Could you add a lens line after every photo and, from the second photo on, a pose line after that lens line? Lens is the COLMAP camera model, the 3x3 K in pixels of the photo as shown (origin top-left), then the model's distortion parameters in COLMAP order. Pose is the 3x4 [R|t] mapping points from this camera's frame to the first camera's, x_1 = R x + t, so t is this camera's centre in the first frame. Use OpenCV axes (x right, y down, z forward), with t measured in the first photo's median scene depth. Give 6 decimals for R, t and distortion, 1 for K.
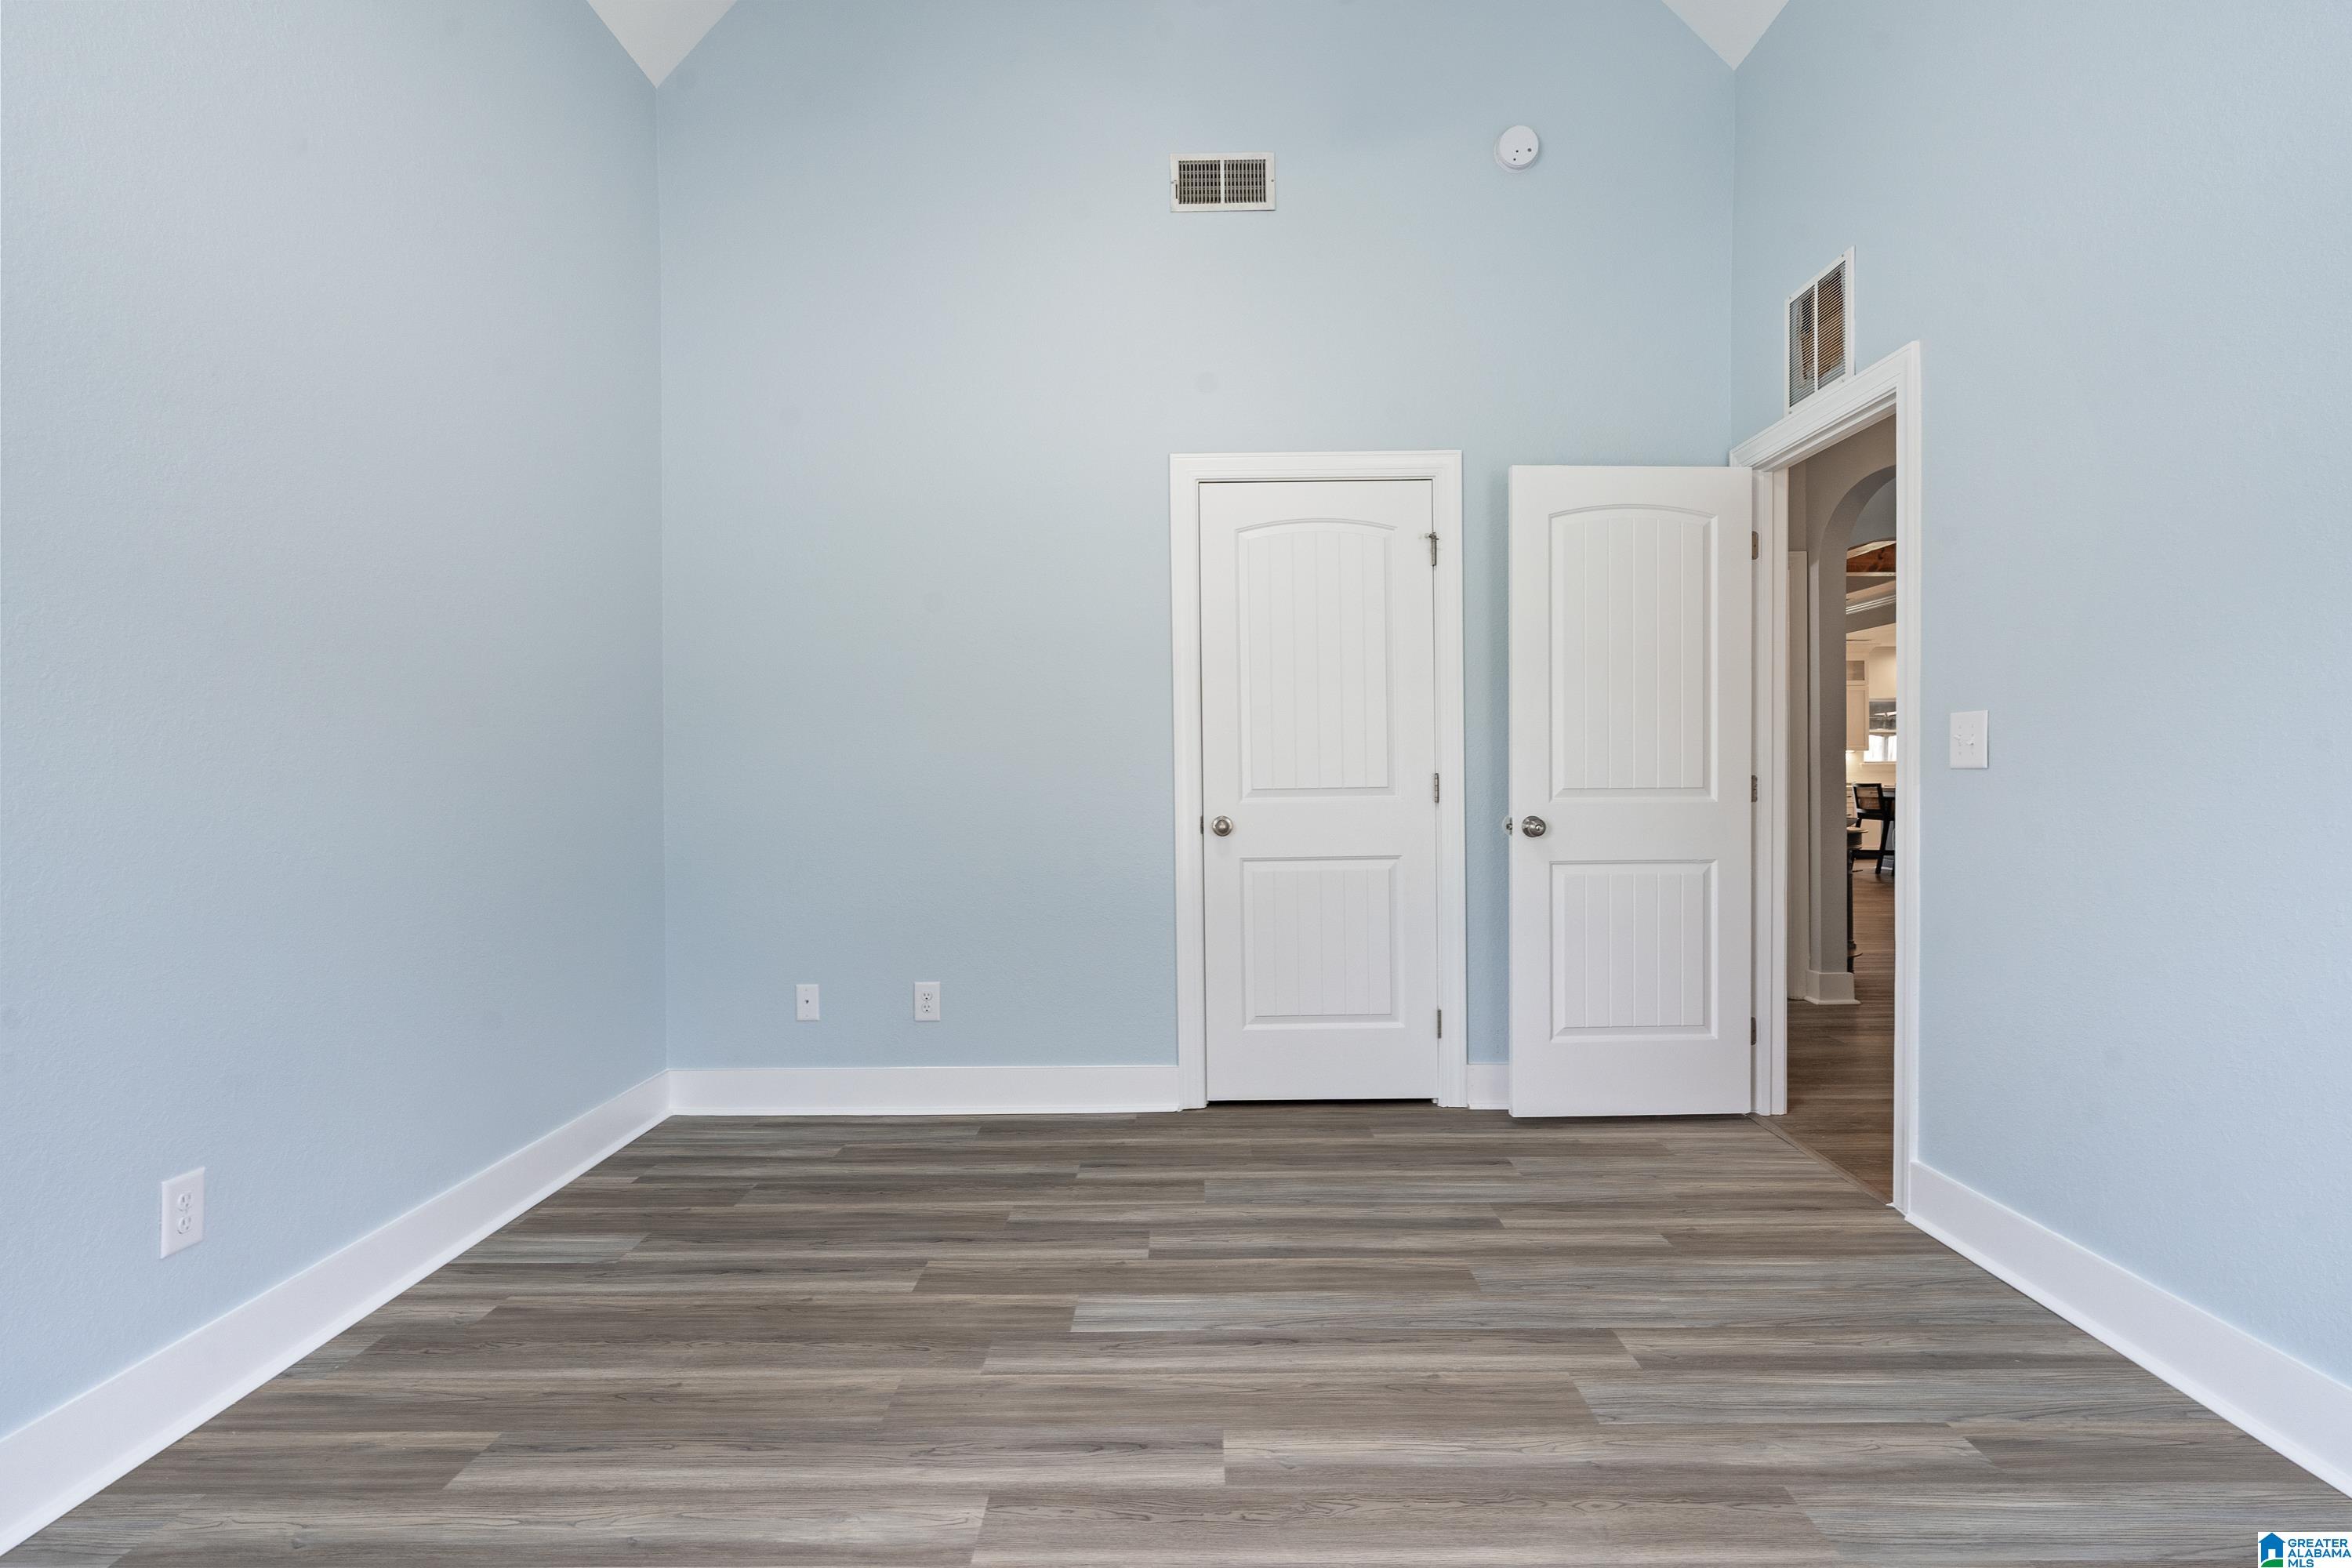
lens RADIAL K [[1135.3, 0, 1178.9], [0, 1135.3, 775.3], [0, 0, 1]] dist [-0.005349, 0.002838]
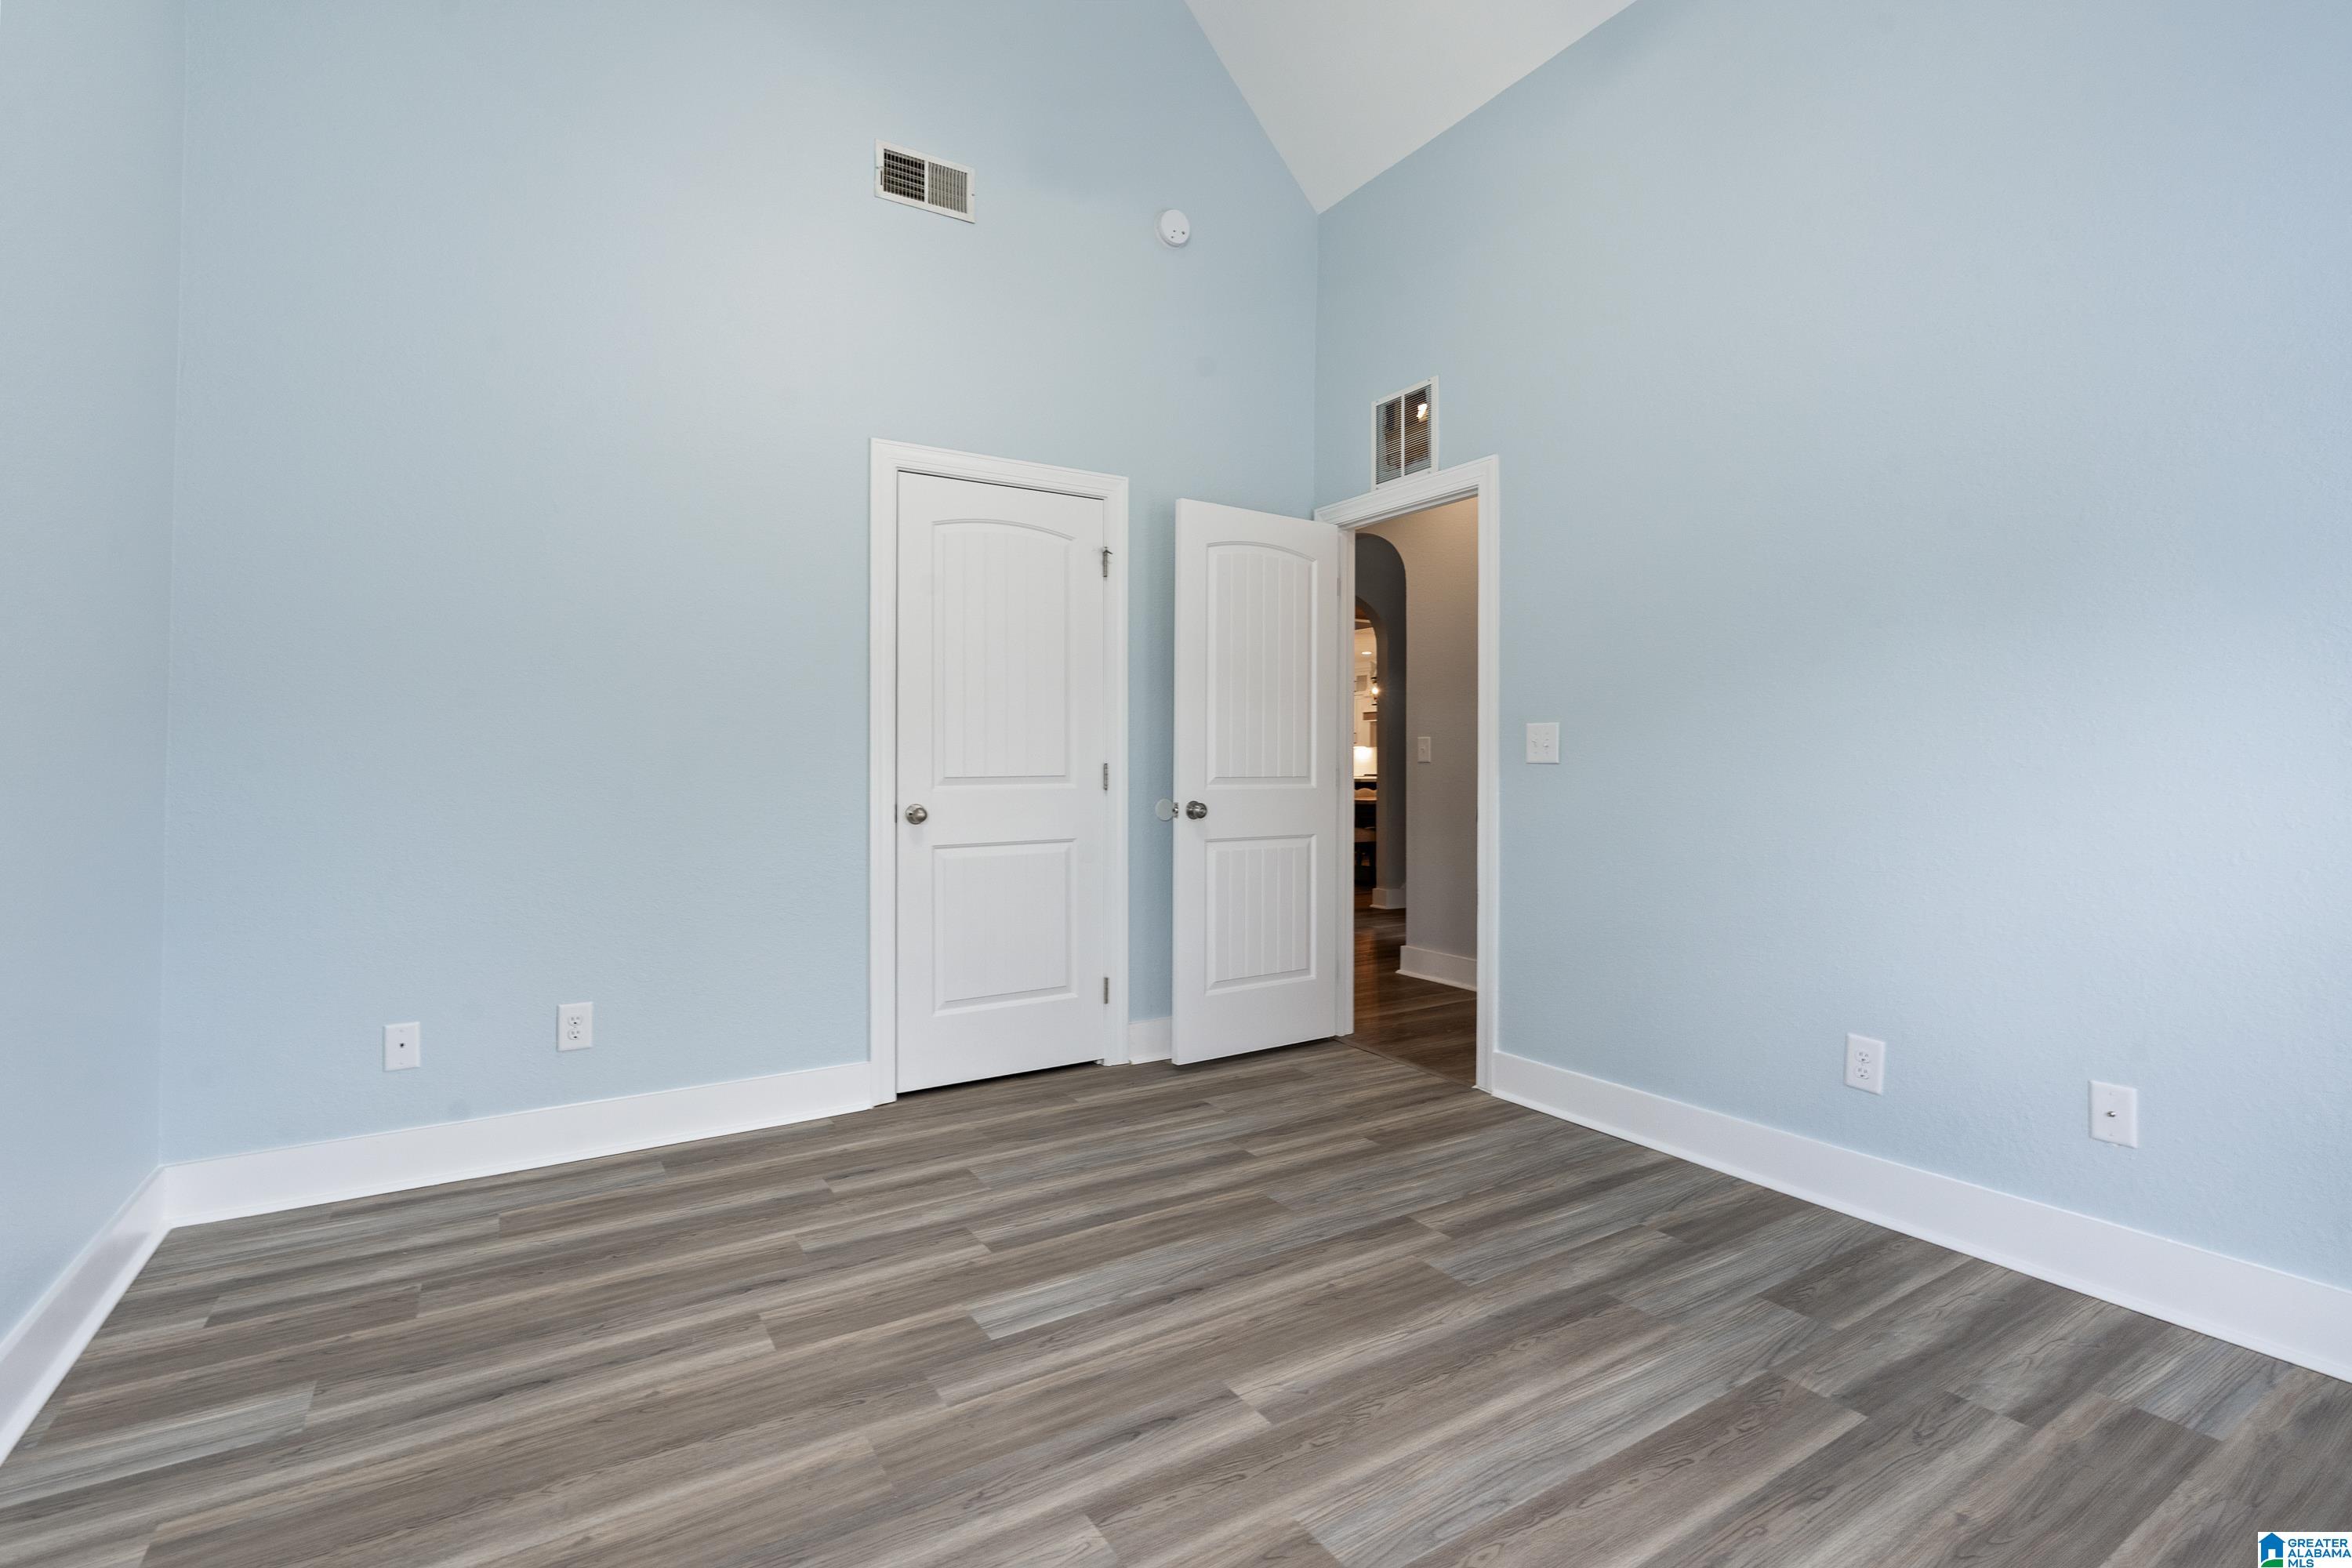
lens RADIAL K [[1064.8, 0, 1168.0], [0, 1064.8, 733.6], [0, 0, 1]] dist [-0.001314, 0.000222]
pose [[0.848899, 0.023142, 0.528048, -0.369598], [-0.007170, 0.999453, -0.032275, 0.003258], [-0.528506, 0.023612, 0.848601, 0.113774]]
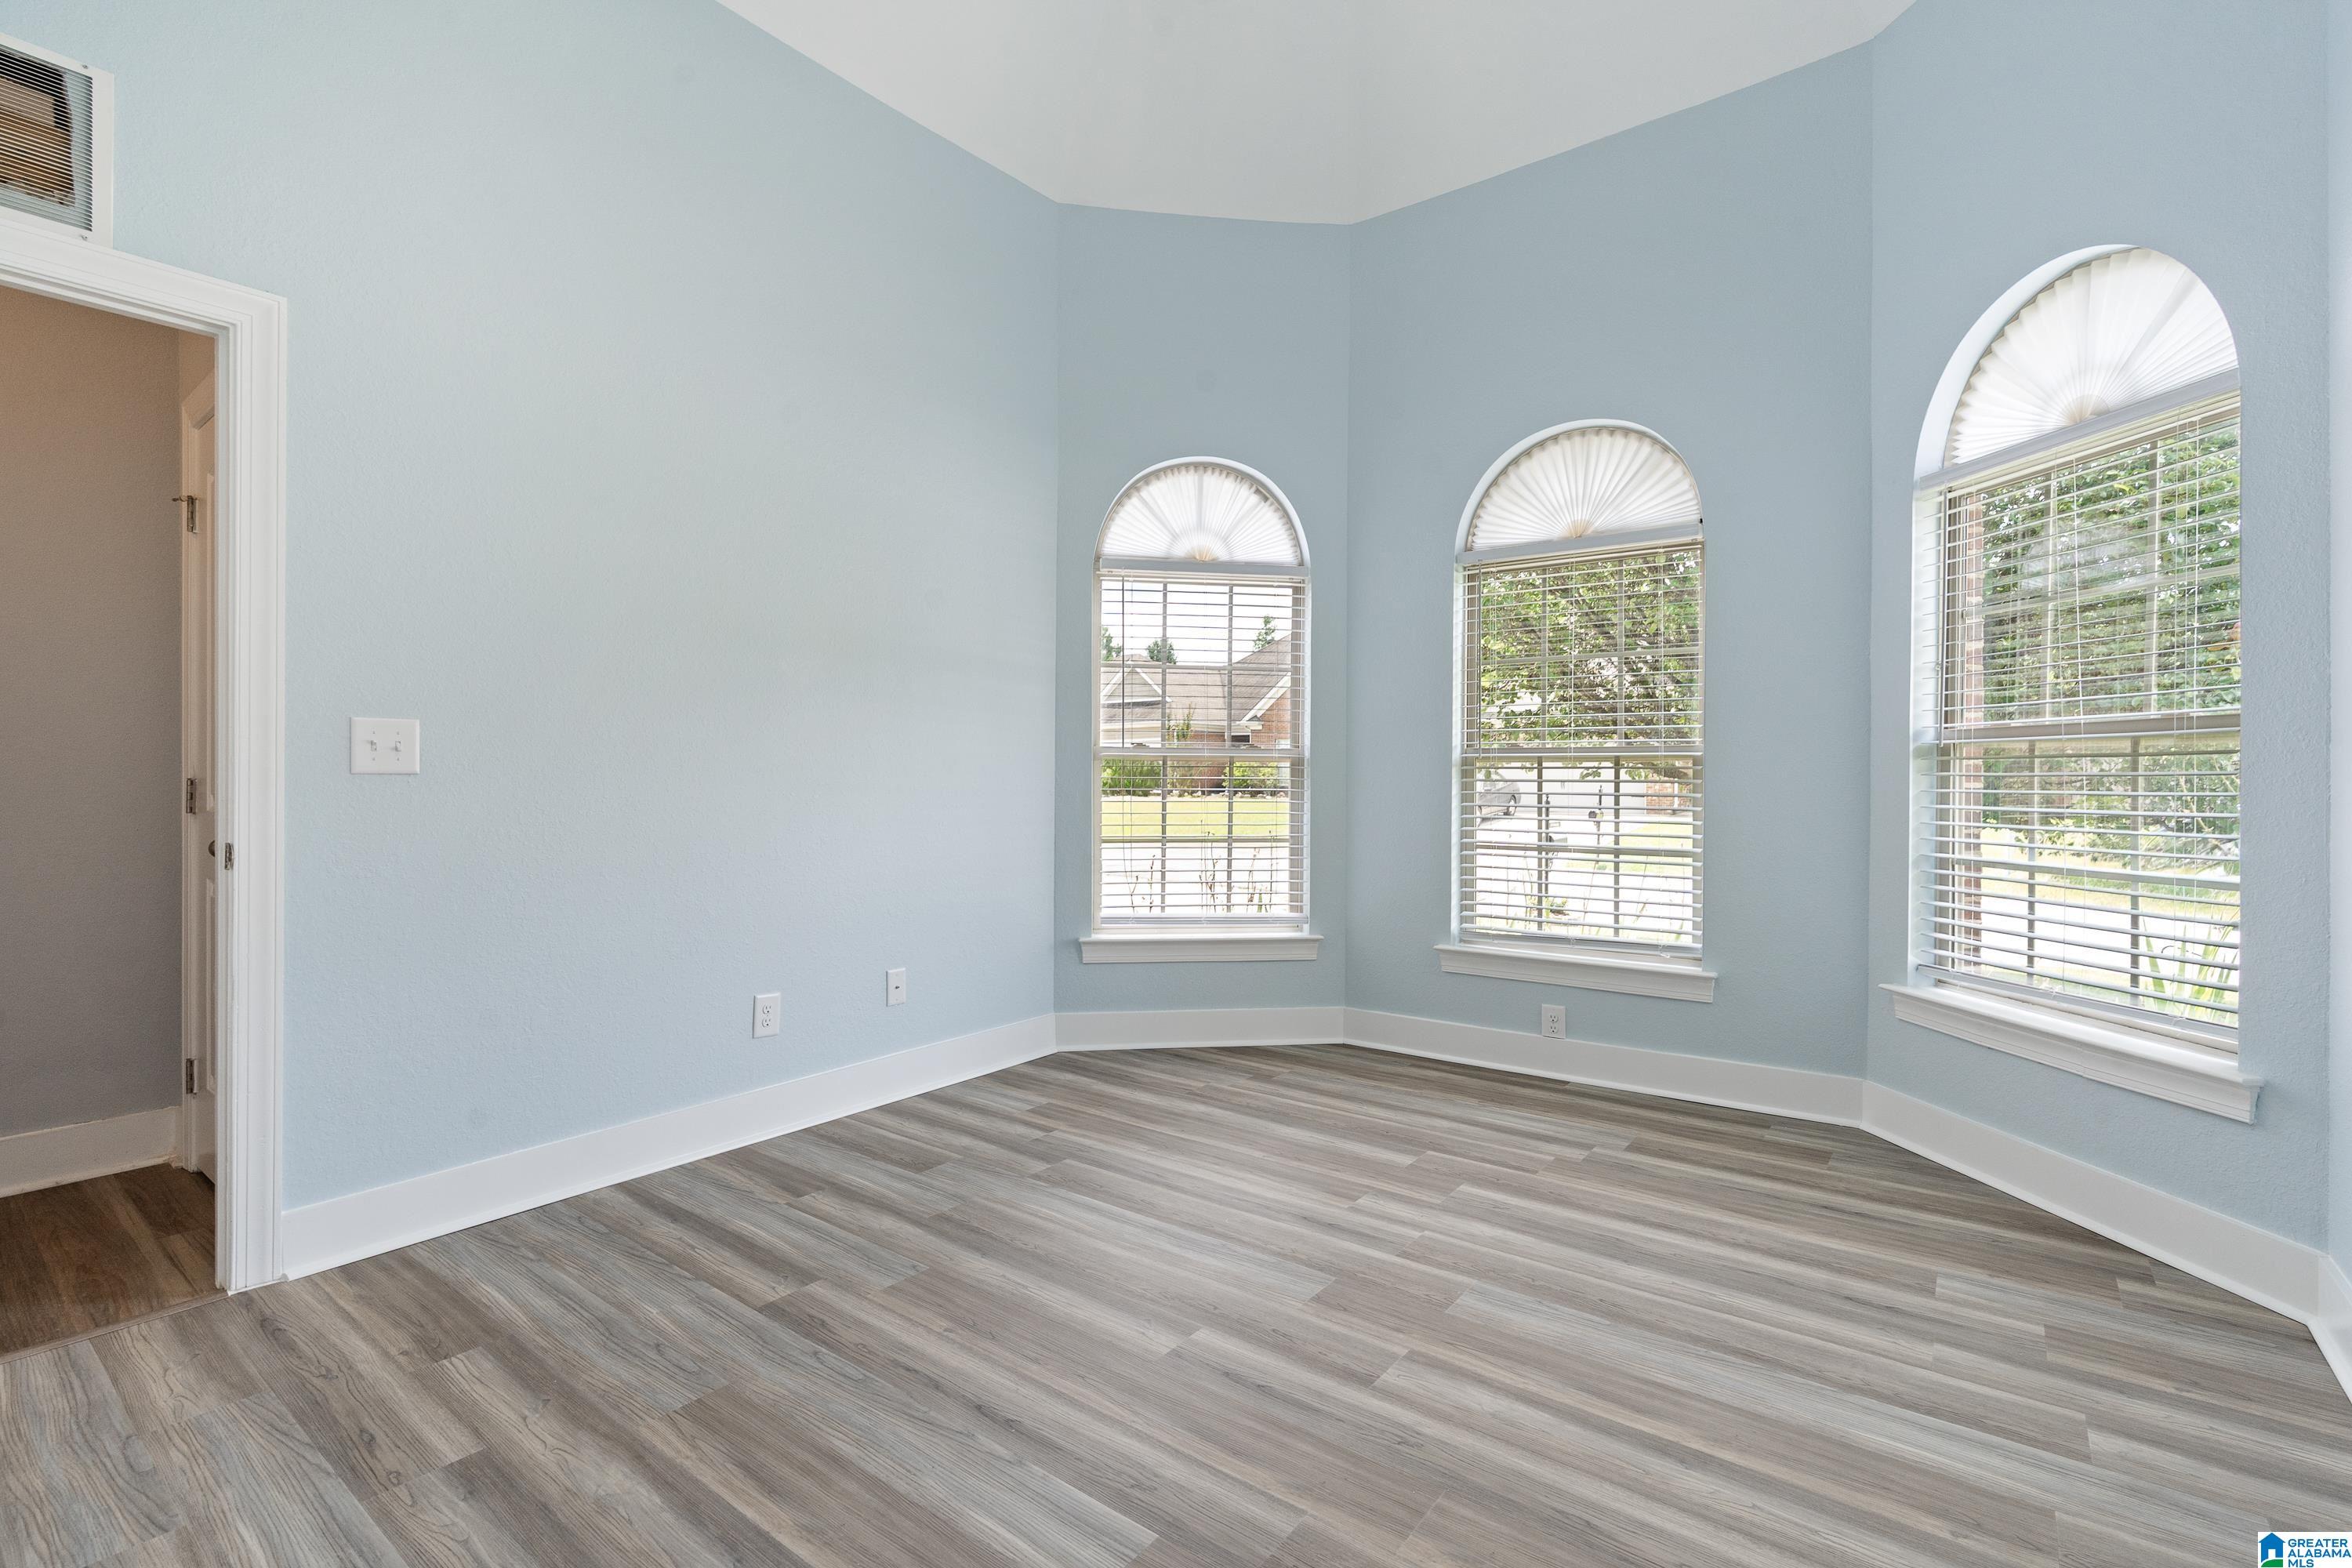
lens RADIAL K [[1064.8, 0, 1175.6], [0, 1064.8, 792.4], [0, 0, 1]] dist [-0.001314, 0.000222]
pose [[-0.792207, 0.000369, 0.610252, -0.420473], [0.005710, 0.999961, 0.006808, 0.006923], [-0.610226, 0.008878, -0.792178, 1.233223]]
